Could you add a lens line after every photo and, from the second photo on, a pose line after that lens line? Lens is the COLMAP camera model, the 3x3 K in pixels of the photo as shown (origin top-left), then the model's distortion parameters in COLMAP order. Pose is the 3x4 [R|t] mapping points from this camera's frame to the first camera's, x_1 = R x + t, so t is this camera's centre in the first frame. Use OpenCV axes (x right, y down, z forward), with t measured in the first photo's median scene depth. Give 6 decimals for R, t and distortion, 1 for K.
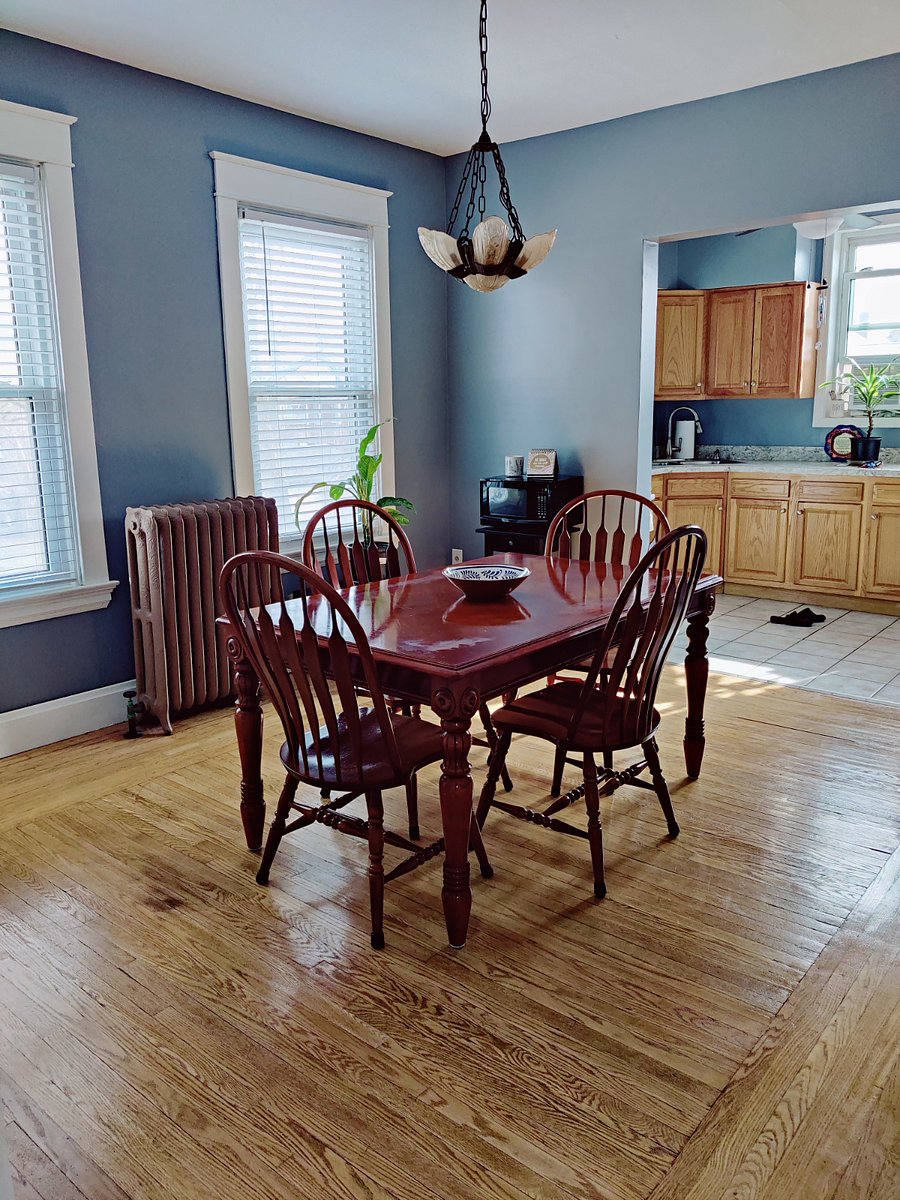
lens RADIAL K [[922.8, 0, 451.8], [0, 922.8, 600.4], [0, 0, 1]] dist [0.029521, -0.089270]
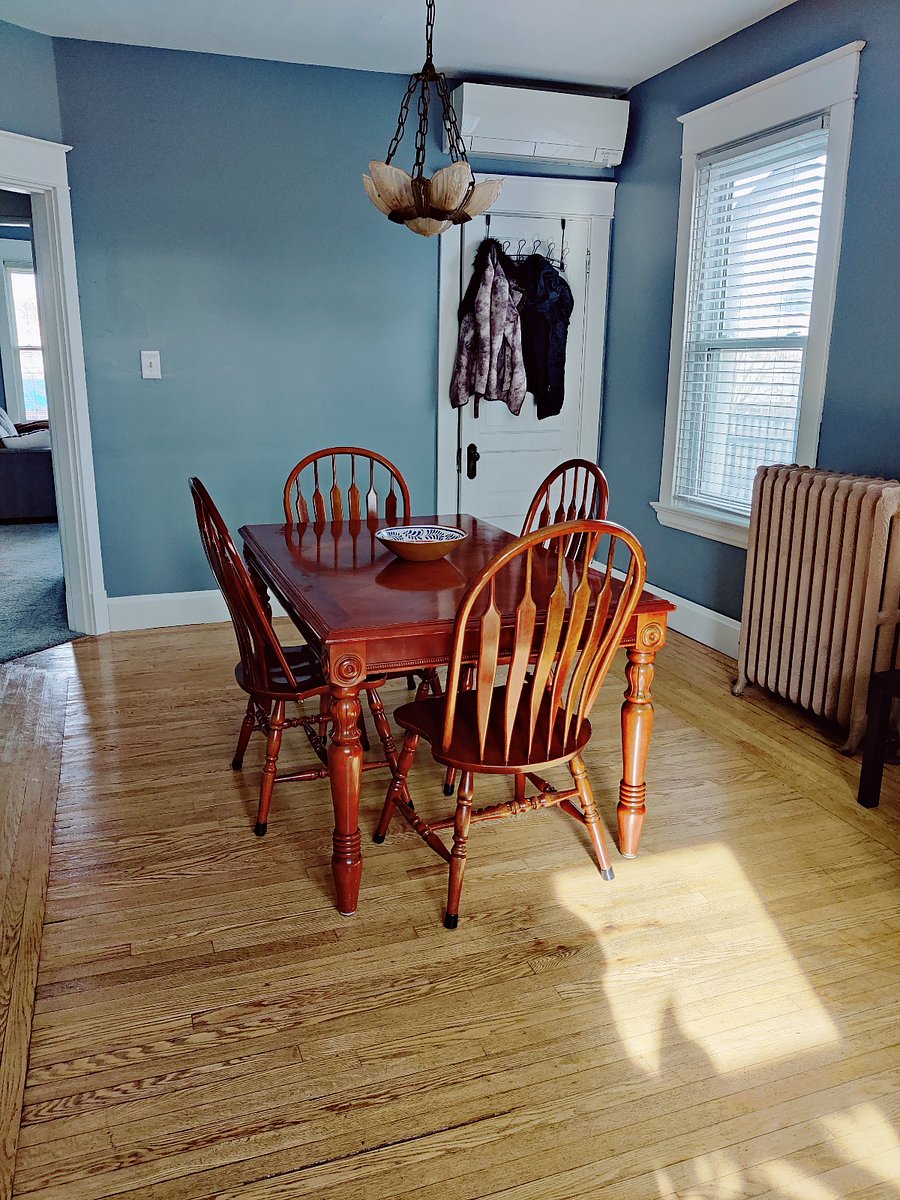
lens RADIAL K [[912.1, 0, 450.8], [0, 912.1, 592.0], [0, 0, 1]] dist [0.005133, -0.030573]
pose [[-0.516655, 0.227140, -0.825515, 0.822113], [-0.173444, 0.916412, 0.360701, -0.332220], [0.838442, 0.329539, -0.434073, 1.434090]]
